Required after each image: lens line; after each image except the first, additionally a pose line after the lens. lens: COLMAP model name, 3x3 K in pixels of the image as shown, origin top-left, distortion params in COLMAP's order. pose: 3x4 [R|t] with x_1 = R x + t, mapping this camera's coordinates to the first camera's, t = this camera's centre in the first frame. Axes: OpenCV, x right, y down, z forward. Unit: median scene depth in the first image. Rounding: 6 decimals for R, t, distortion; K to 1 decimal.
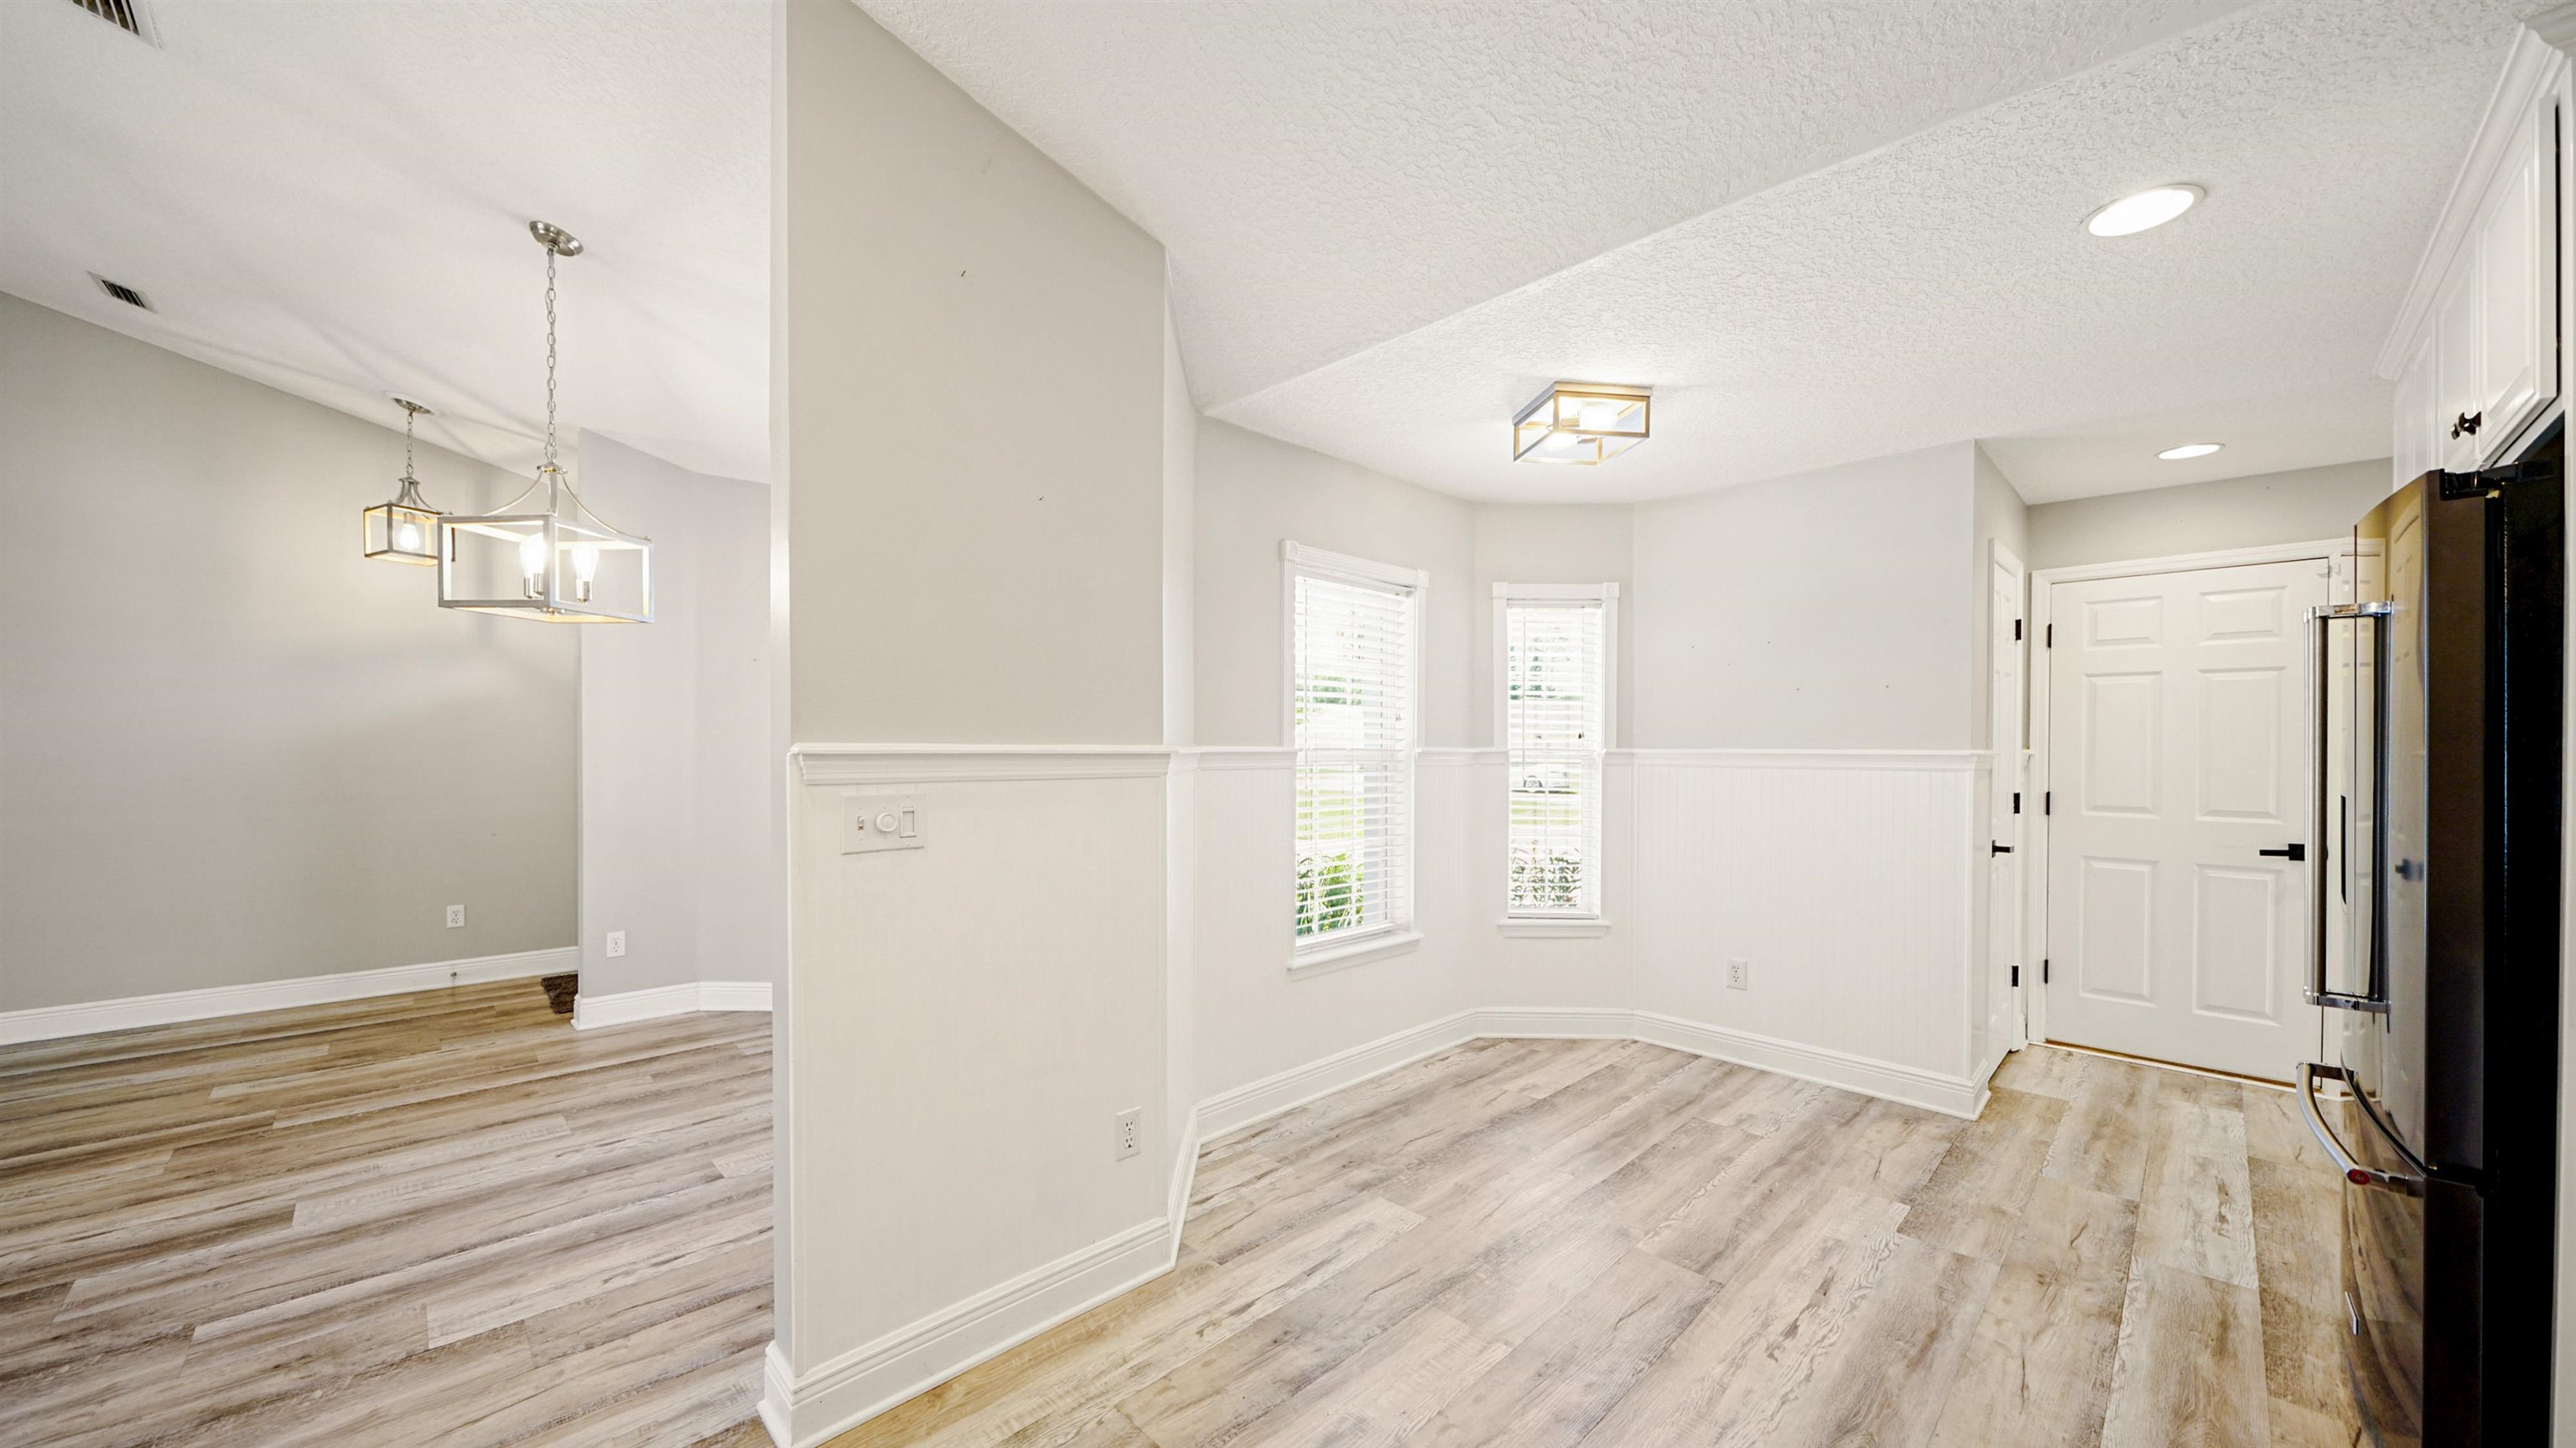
lens RADIAL K [[922.9, 0, 1283.4], [0, 922.9, 710.7], [0, 0, 1]] dist [-0.002795, -0.000752]
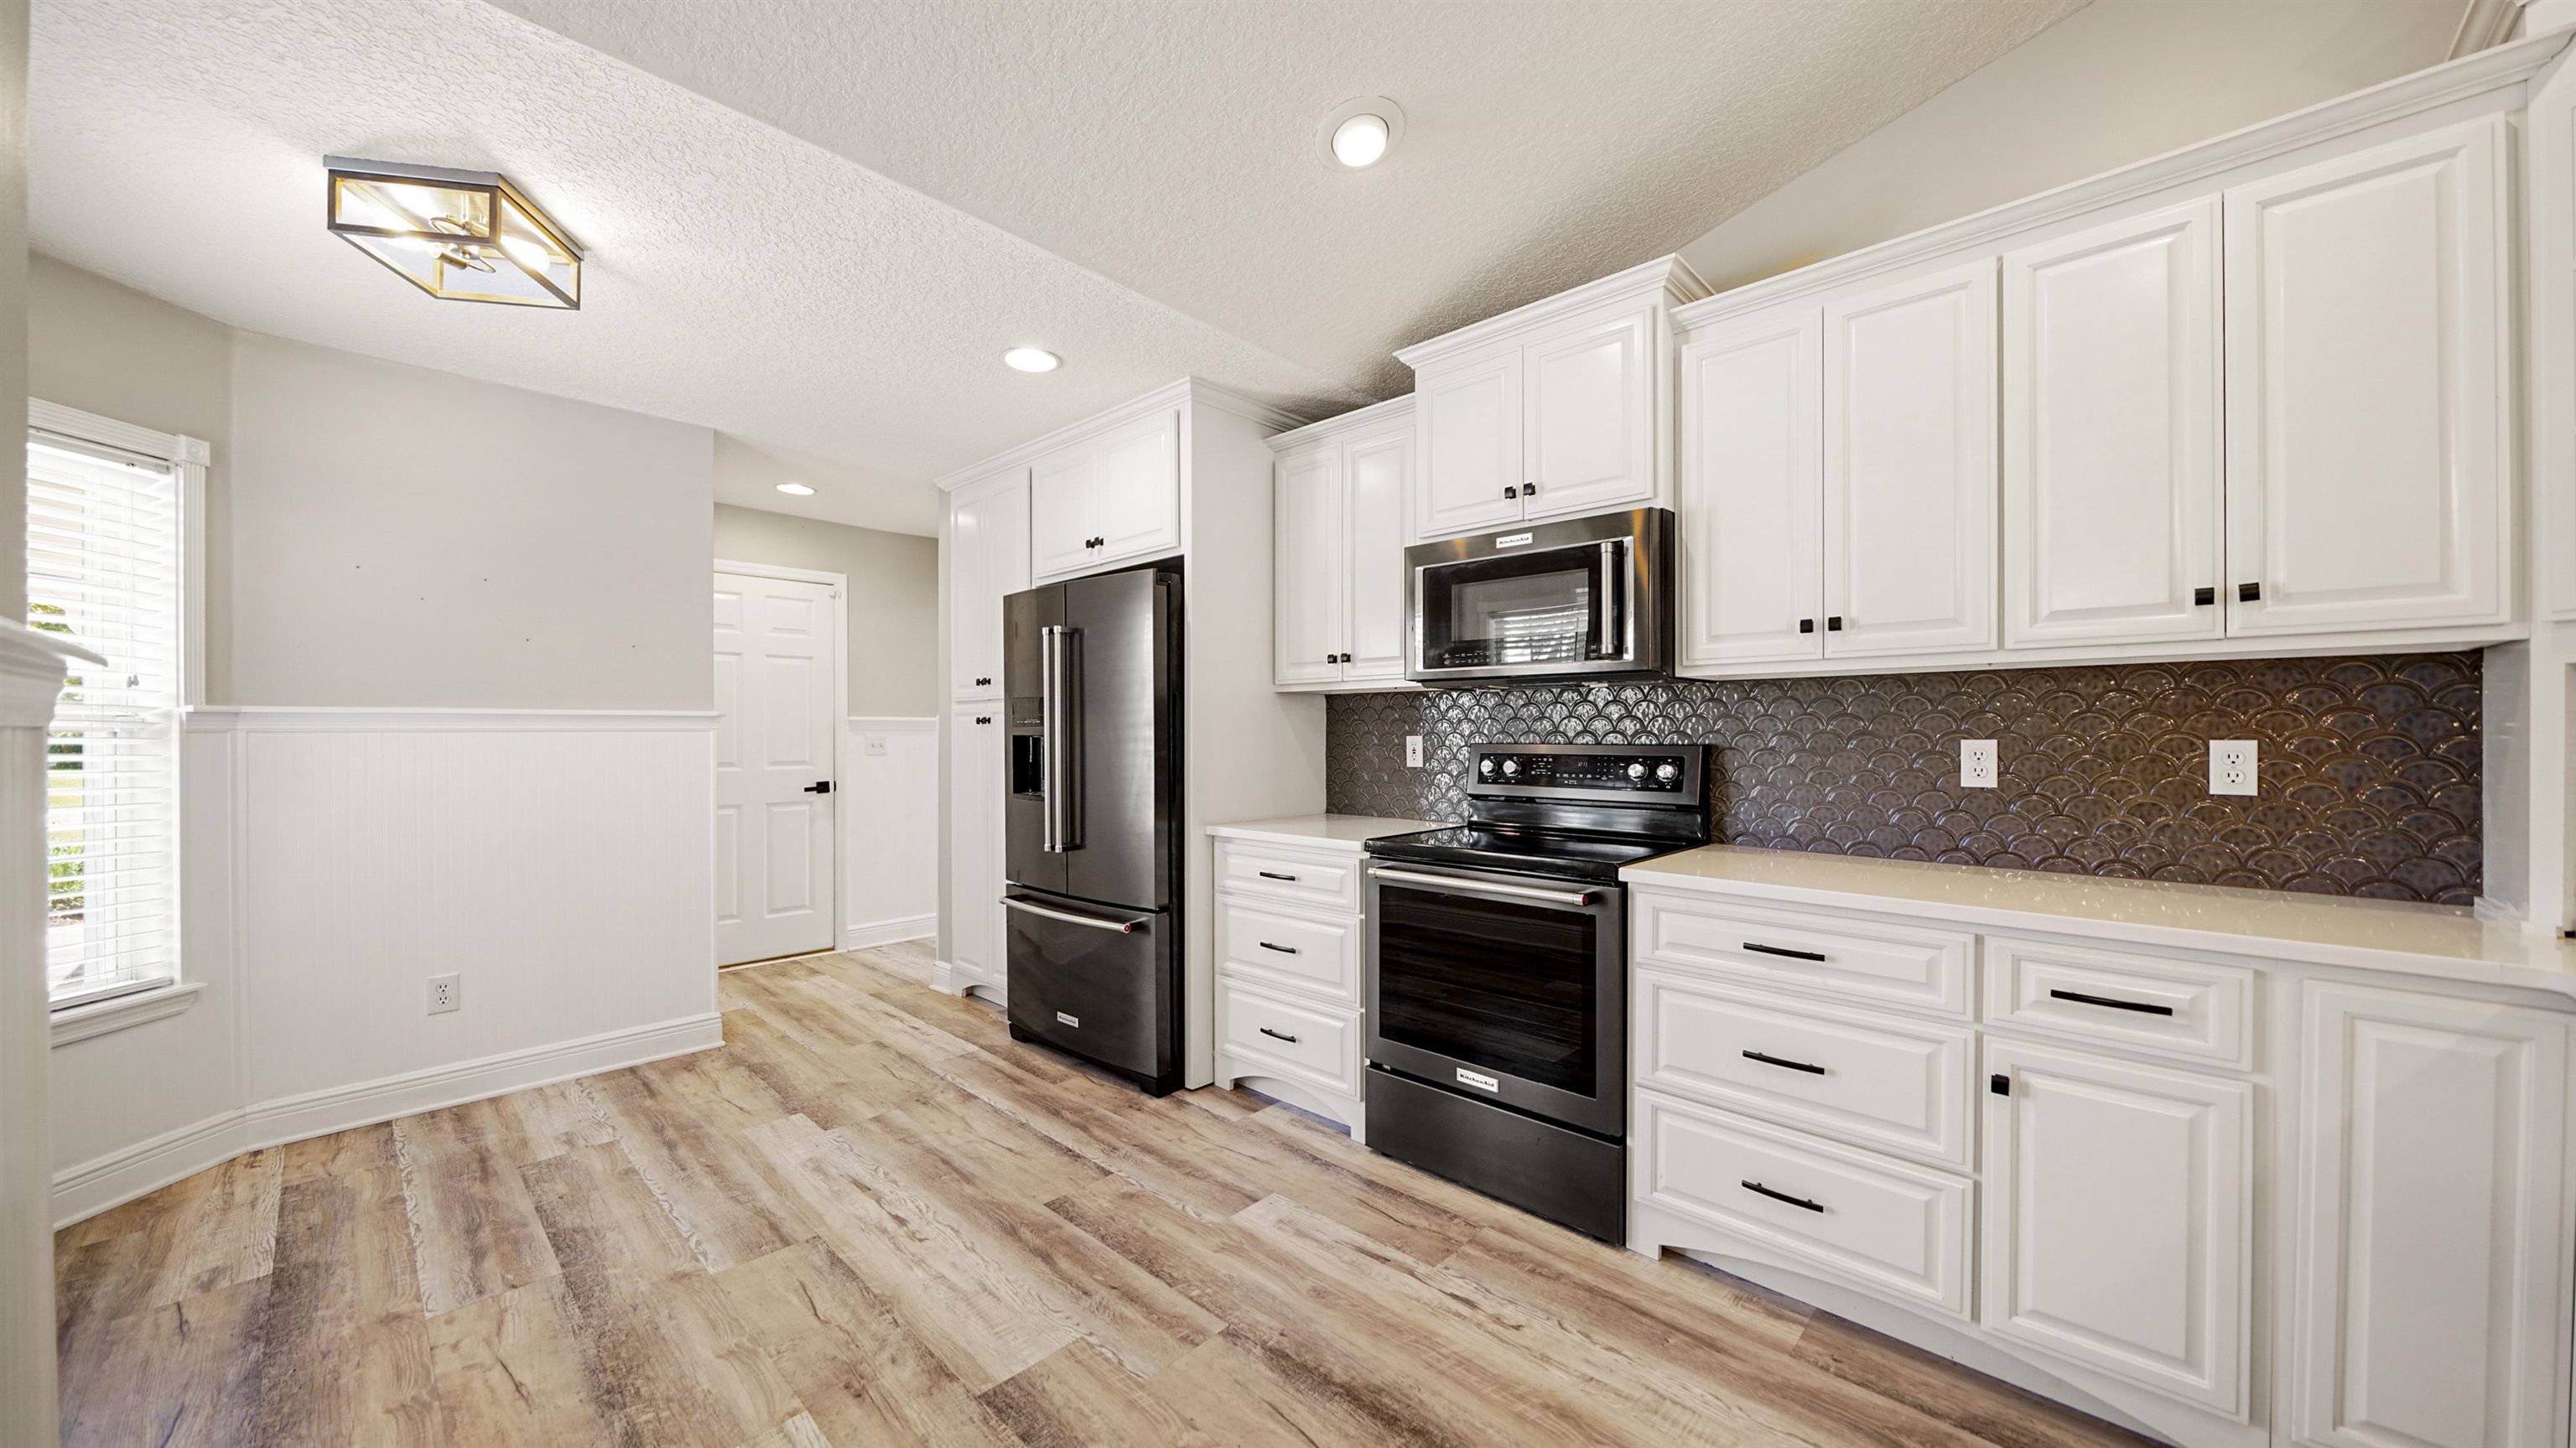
lens RADIAL K [[922.9, 0, 1256.8], [0, 922.9, 728.5], [0, 0, 1]] dist [-0.002795, -0.000752]
pose [[-0.026398, -0.007769, 0.999621, -0.396882], [-0.034437, 0.999383, 0.006858, 0.034014], [-0.999058, -0.034243, -0.026649, 0.418832]]
